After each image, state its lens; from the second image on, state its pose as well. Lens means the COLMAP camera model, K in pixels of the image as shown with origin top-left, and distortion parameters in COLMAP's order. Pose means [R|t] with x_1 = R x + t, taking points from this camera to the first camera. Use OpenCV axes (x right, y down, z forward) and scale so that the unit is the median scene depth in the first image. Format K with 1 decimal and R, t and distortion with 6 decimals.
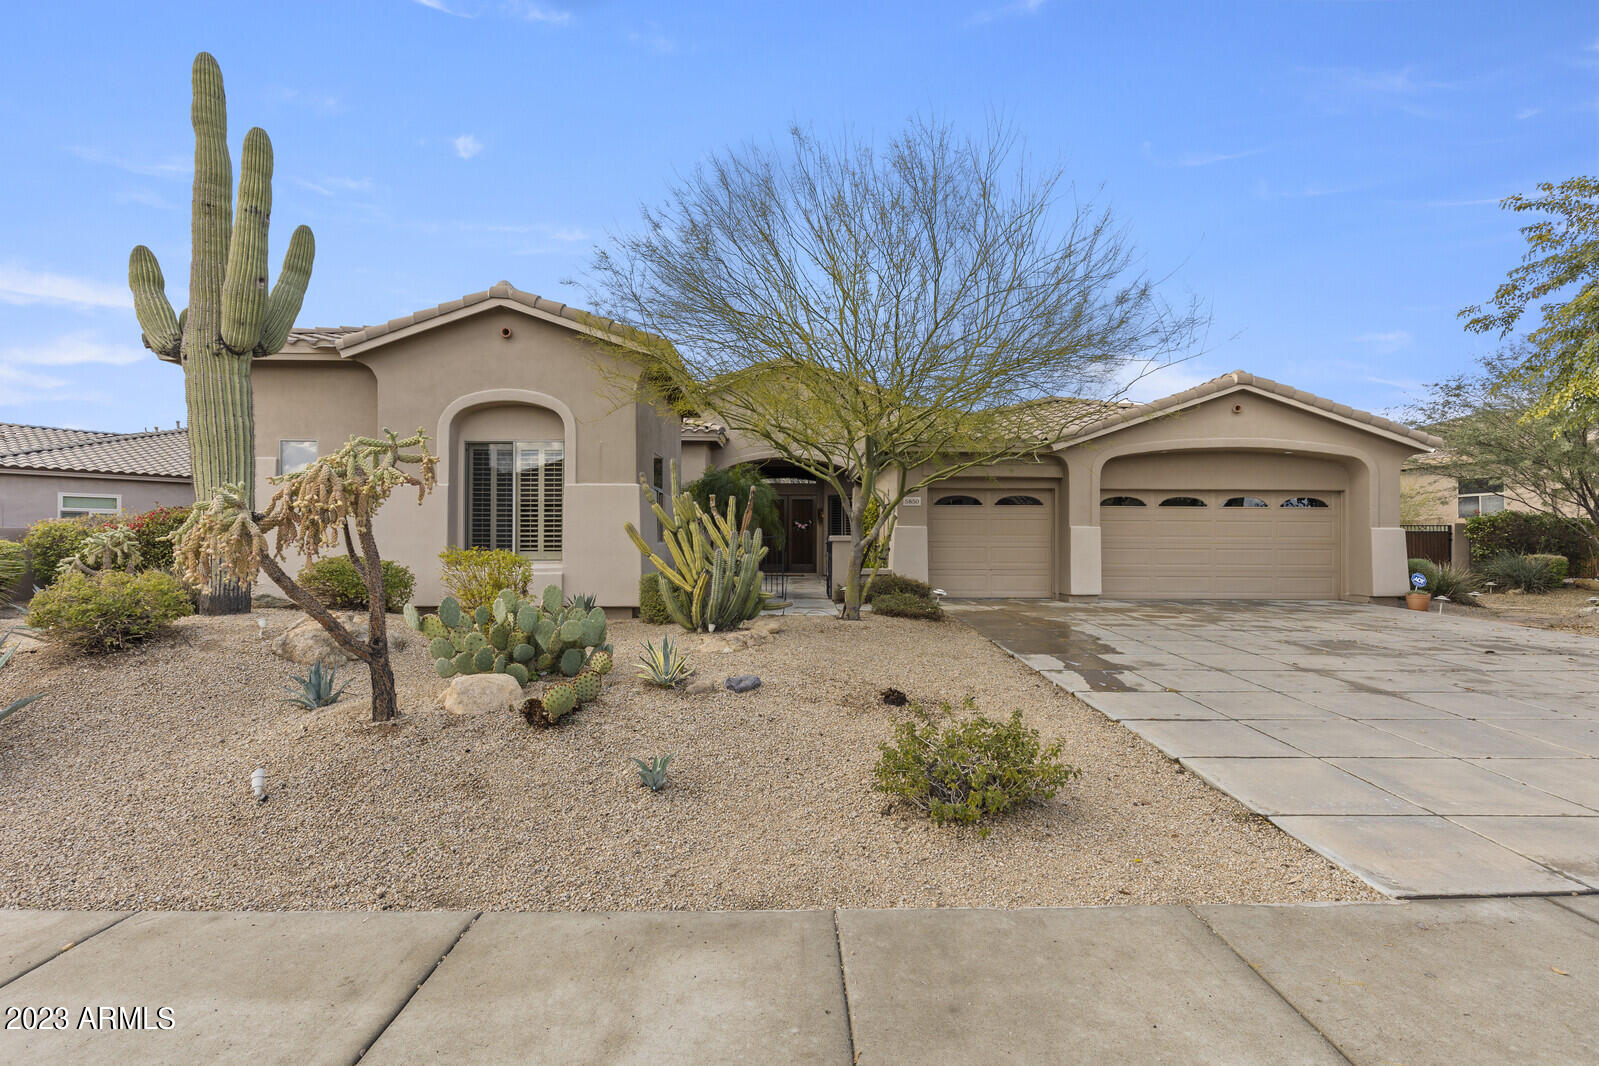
lens RADIAL K [[779.3, 0, 800.3], [0, 779.3, 533.5], [0, 0, 1]] dist [0.000830, 0.000656]
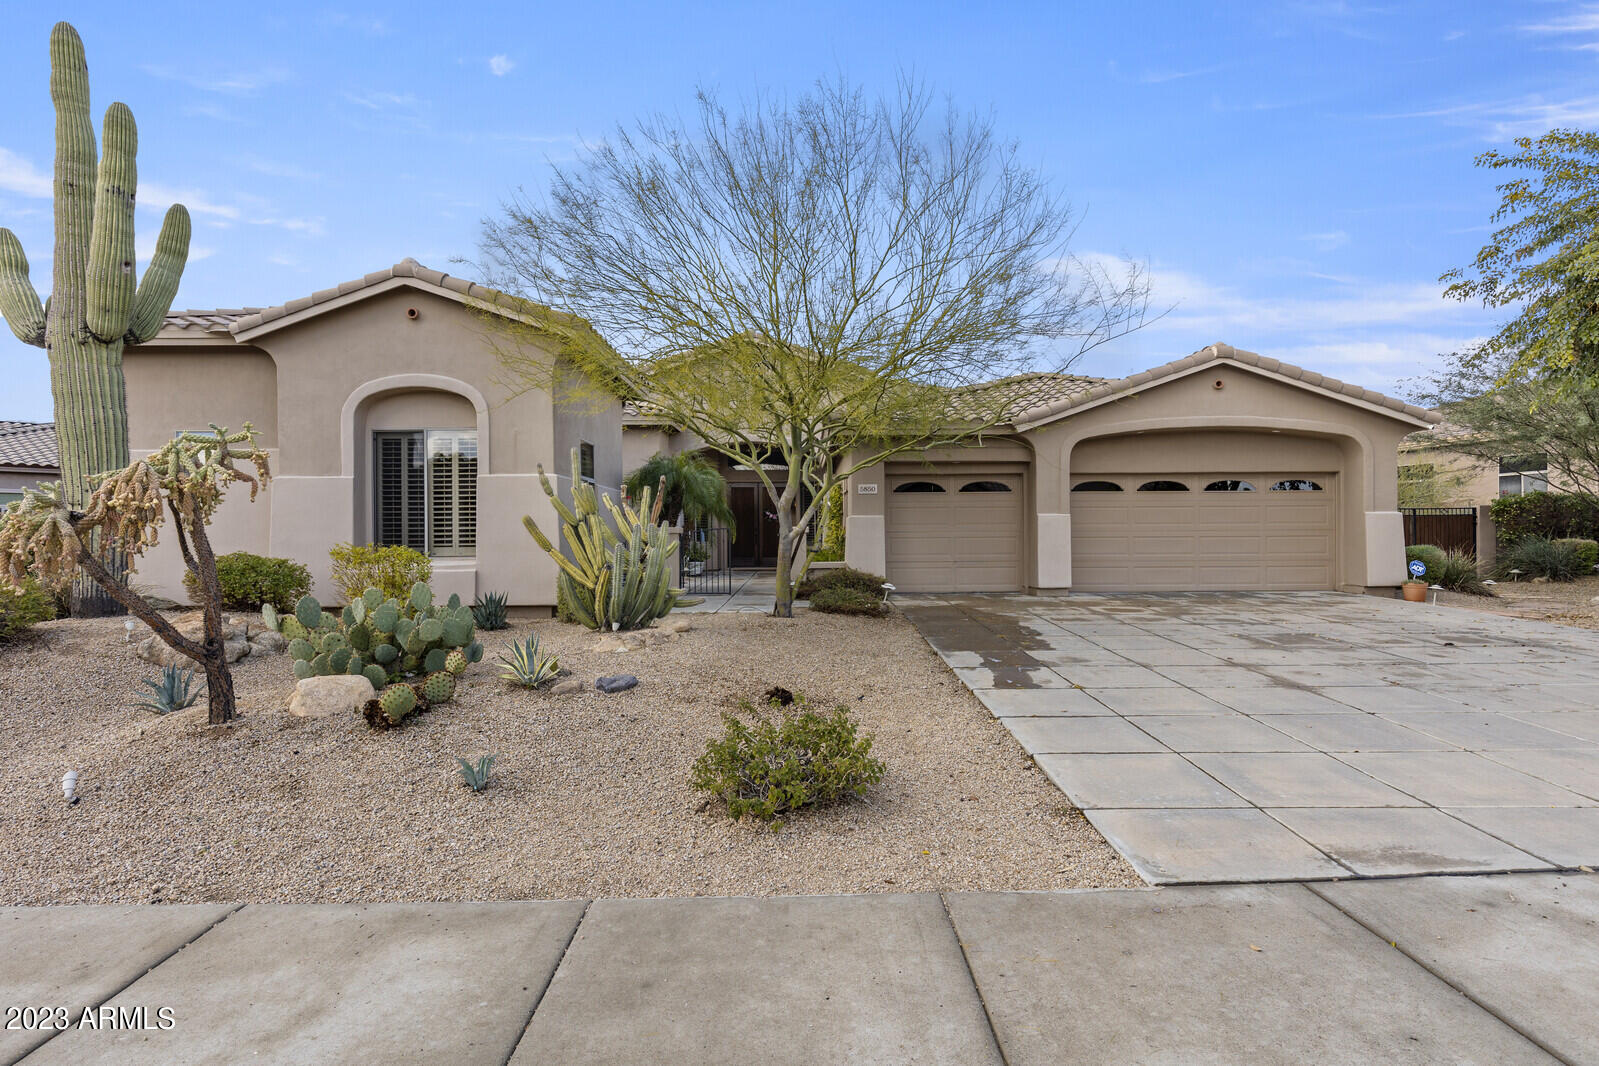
lens RADIAL K [[862.0, 0, 801.4], [0, 862.0, 533.5], [0, 0, 1]] dist [0.002792, 0.001038]
pose [[0.999905, -0.010554, -0.008916, 0.131824], [0.010658, 0.999874, 0.011747, -0.001559], [0.008790, -0.011841, 0.999891, -0.045525]]
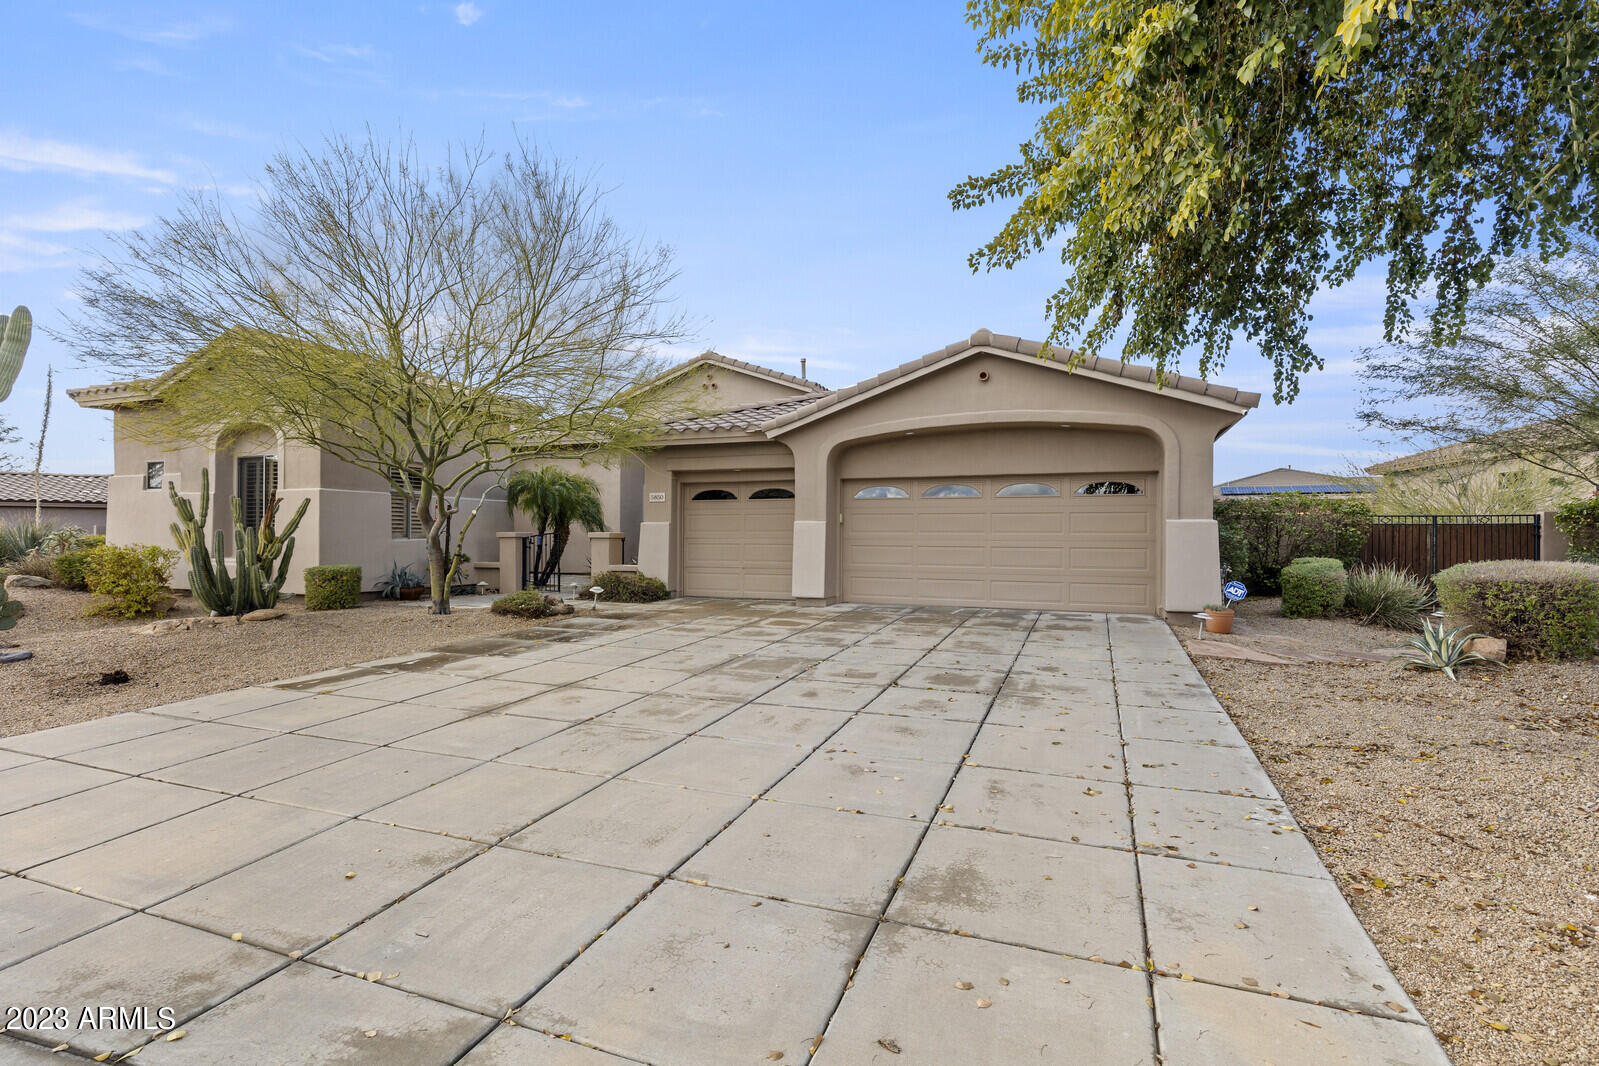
lens RADIAL K [[779.3, 0, 797.0], [0, 779.3, 526.4], [0, 0, 1]] dist [0.000830, 0.000656]
pose [[0.922344, -0.005811, -0.386327, 1.222888], [0.004161, 0.999978, -0.005107, 0.002530], [0.386348, 0.003103, 0.922348, 0.295309]]
